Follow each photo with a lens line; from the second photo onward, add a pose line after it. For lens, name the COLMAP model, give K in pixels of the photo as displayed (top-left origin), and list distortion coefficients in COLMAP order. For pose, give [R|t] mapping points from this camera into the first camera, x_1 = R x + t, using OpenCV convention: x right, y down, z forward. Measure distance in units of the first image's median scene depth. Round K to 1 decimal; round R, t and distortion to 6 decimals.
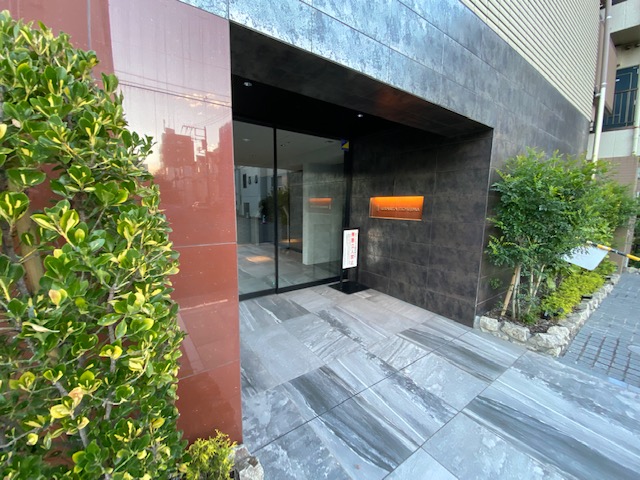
lens RADIAL K [[255.8, 0, 320.0], [0, 255.8, 240.0], [0, 0, 1]] dist [0.040648, -0.029214]
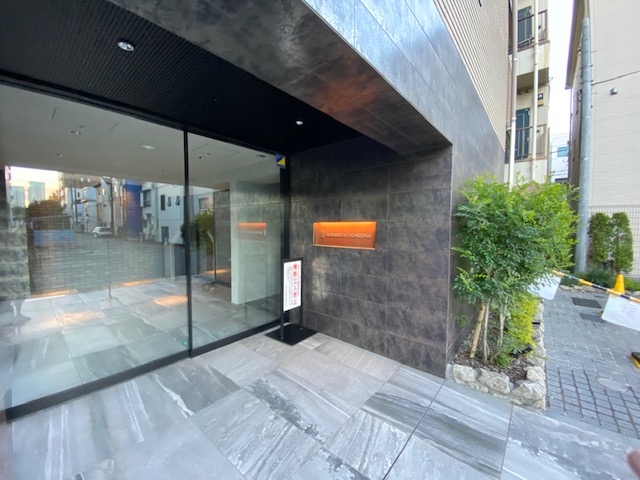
lens RADIAL K [[255.8, 0, 320.0], [0, 255.8, 240.0], [0, 0, 1]] dist [0.040648, -0.029214]
pose [[0.968206, -0.023810, 0.249020, 0.007418], [0.045710, 0.995539, -0.082535, -0.046402], [-0.245944, 0.091294, 0.964975, 0.233542]]
